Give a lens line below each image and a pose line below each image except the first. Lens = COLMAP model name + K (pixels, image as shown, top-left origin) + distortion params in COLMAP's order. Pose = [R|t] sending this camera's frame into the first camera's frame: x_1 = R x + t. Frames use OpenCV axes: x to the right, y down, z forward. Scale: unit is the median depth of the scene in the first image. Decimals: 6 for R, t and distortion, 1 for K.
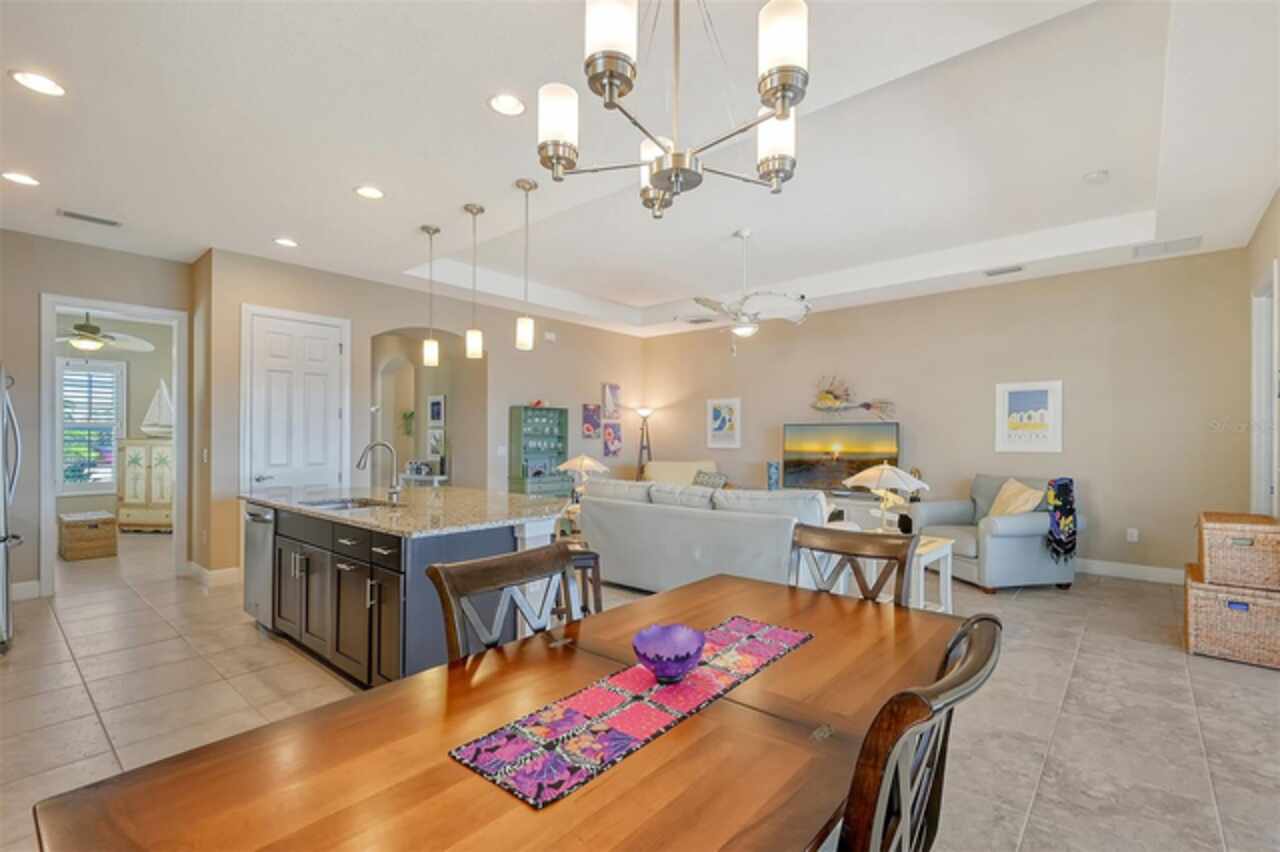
lens RADIAL K [[583.7, 0, 666.5], [0, 583.7, 437.7], [0, 0, 1]] dist [0.008678, -0.000871]
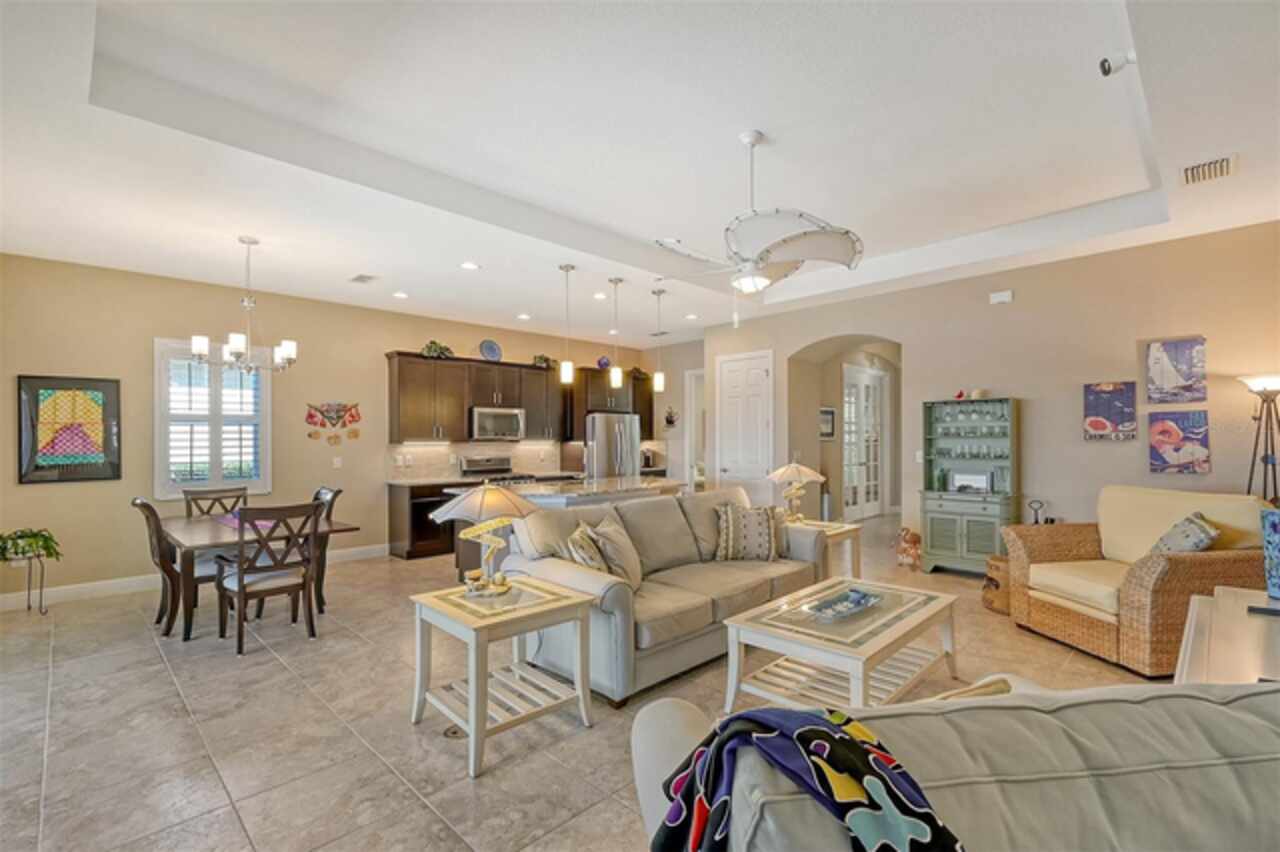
lens RADIAL K [[583.7, 0, 649.7], [0, 583.7, 438.9], [0, 0, 1]] dist [0.008678, -0.000871]
pose [[-0.110440, -0.004218, -0.993874, 0.605546], [0.012589, 0.999905, -0.005643, -0.003375], [0.993803, -0.013135, -0.110376, 0.720372]]
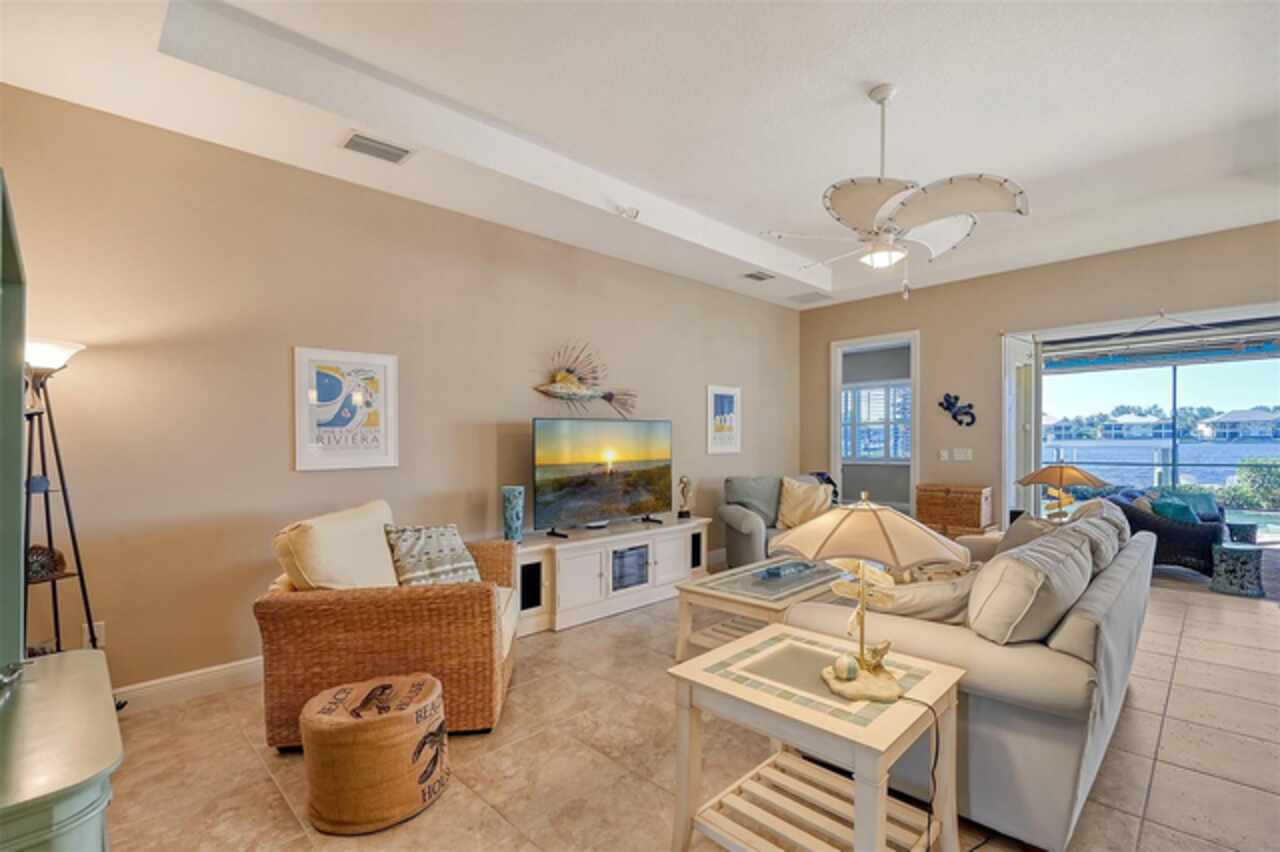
lens RADIAL K [[583.7, 0, 678.7], [0, 583.7, 445.8], [0, 0, 1]] dist [0.008678, -0.000871]
pose [[0.067429, -0.011899, 0.997653, -0.362886], [0.010663, 0.999880, 0.011205, -0.001276], [-0.997667, 0.009882, 0.067548, 0.851073]]
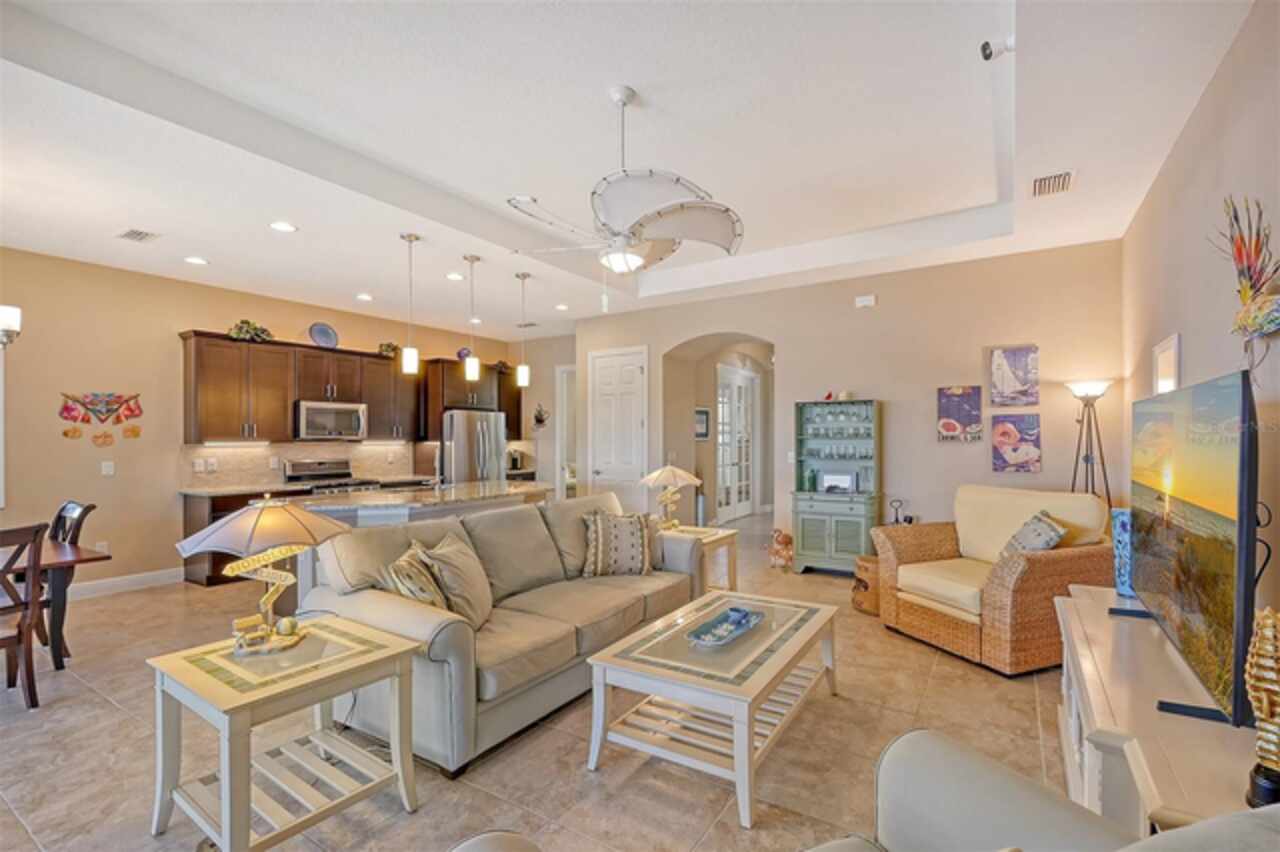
lens RADIAL K [[583.7, 0, 652.0], [0, 583.7, 431.6], [0, 0, 1]] dist [0.008678, -0.000871]
pose [[0.103256, -0.016530, -0.994517, 0.539779], [0.011528, 0.999815, -0.015422, -0.003984], [0.994588, -0.009873, 0.103427, 0.728263]]
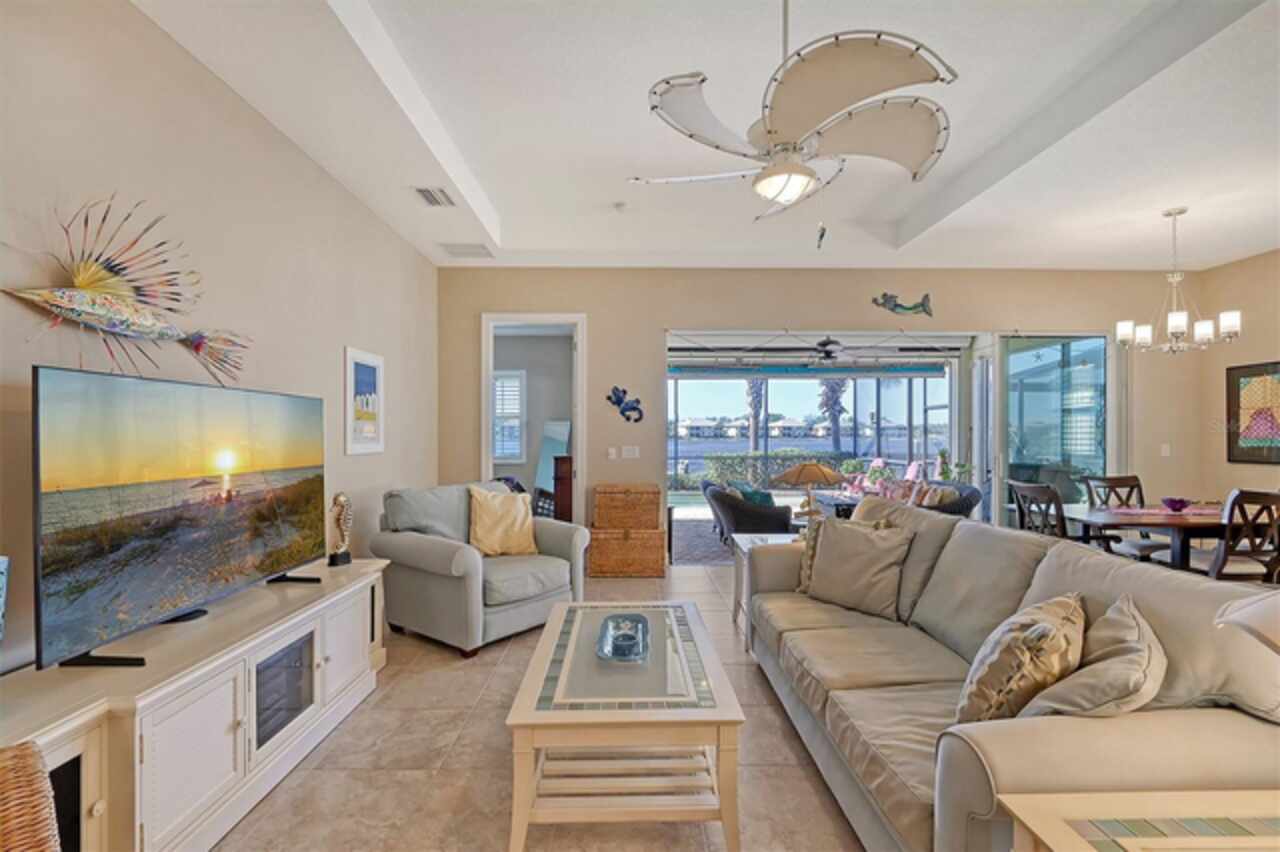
lens RADIAL K [[583.7, 0, 650.5], [0, 583.7, 438.6], [0, 0, 1]] dist [0.008678, -0.000871]
pose [[-0.651930, -0.008209, 0.758235, -0.104060], [-0.003723, 0.999964, 0.007625, 0.000573], [-0.758270, 0.002149, -0.651937, 1.004723]]
